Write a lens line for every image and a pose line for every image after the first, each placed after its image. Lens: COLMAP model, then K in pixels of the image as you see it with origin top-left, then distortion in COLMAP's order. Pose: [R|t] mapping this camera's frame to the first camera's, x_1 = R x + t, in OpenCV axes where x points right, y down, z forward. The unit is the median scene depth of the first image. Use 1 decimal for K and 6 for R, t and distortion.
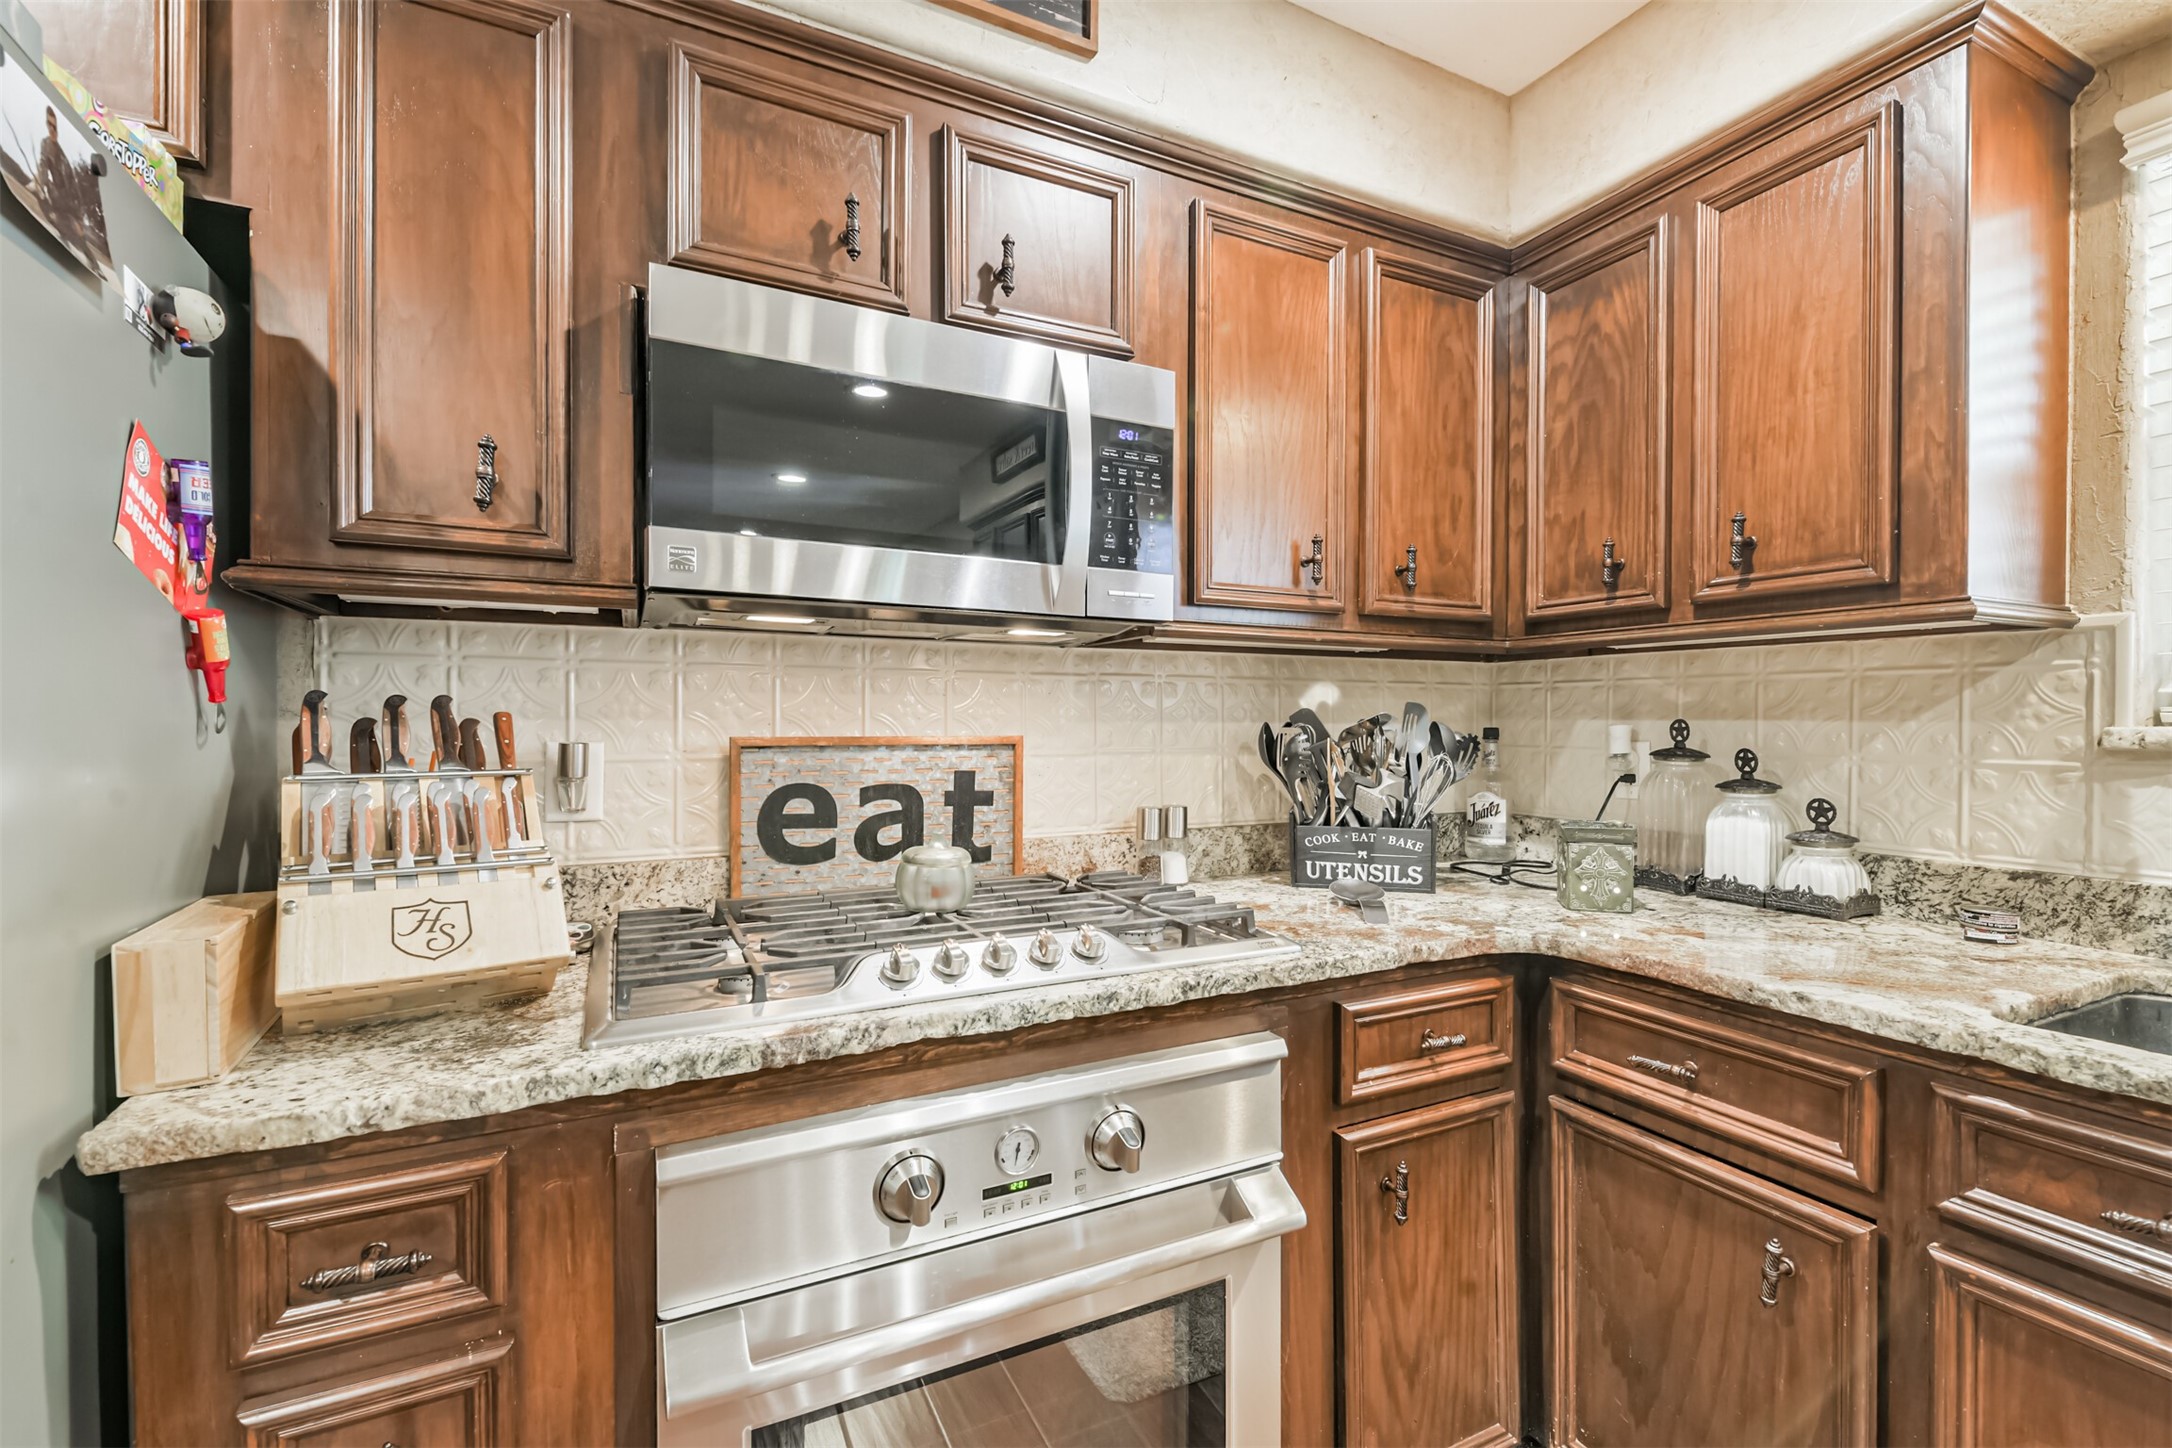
lens RADIAL K [[925.7, 0, 1076.5], [0, 925.7, 727.1], [0, 0, 1]] dist [-0.000794, -0.002160]
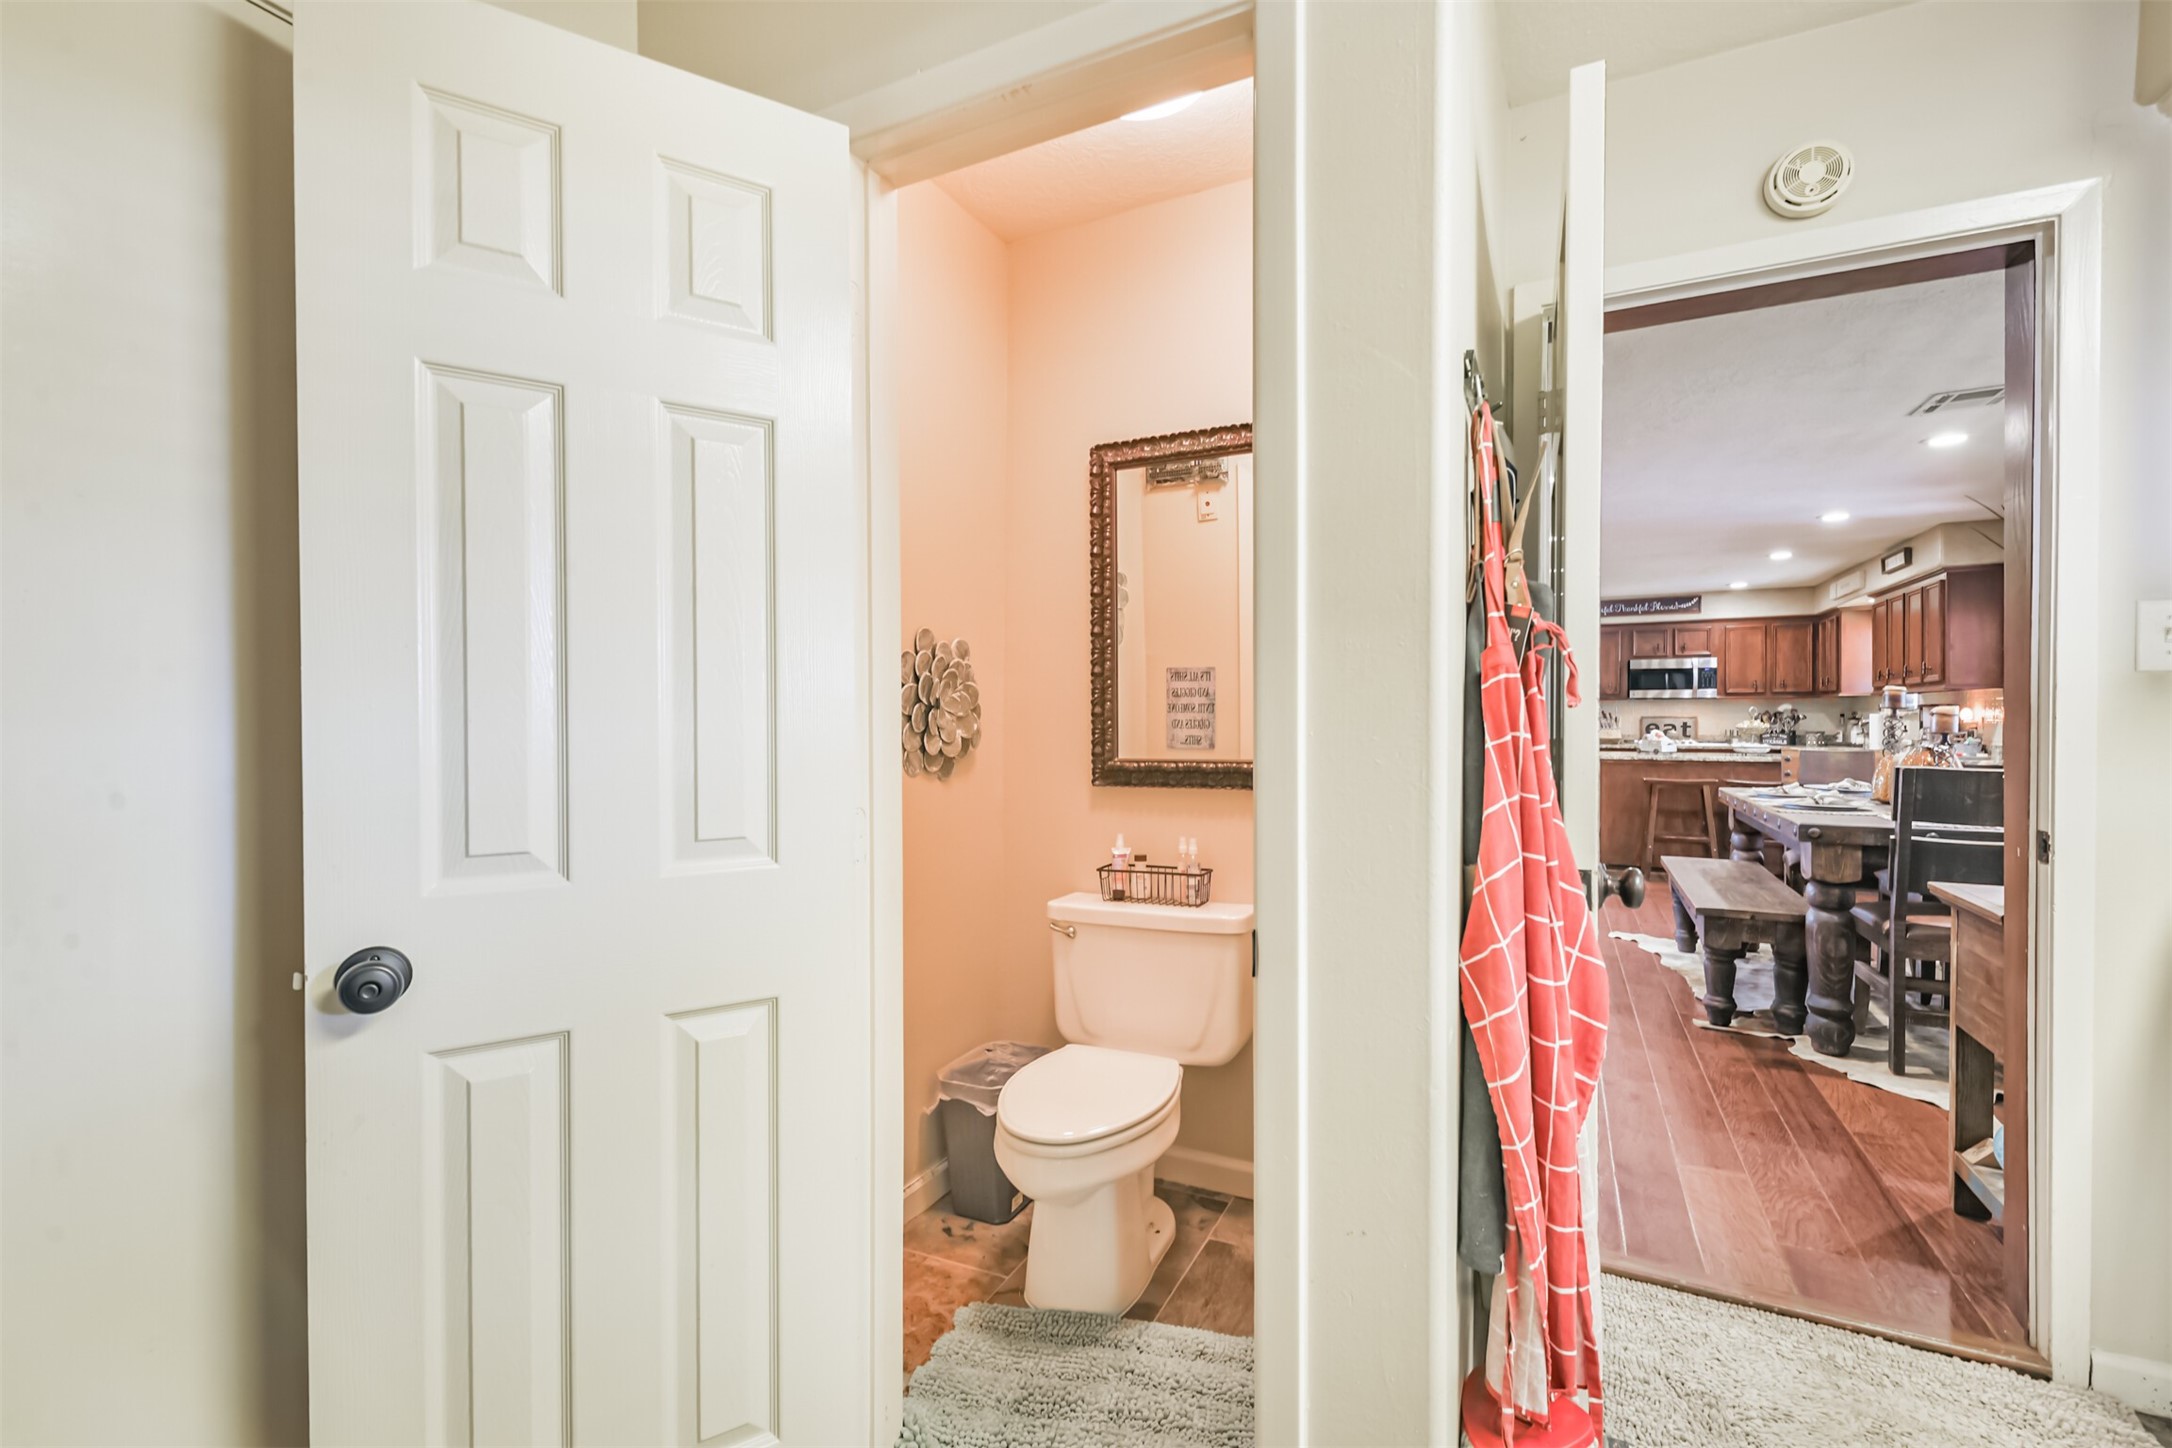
lens RADIAL K [[925.7, 0, 1070.6], [0, 925.7, 720.8], [0, 0, 1]] dist [-0.000794, -0.002160]
pose [[0.594688, -0.000295, -0.803957, 2.682587], [-0.003905, 0.999987, -0.003256, 0.090712], [0.803947, 0.005075, 0.594679, -6.624544]]
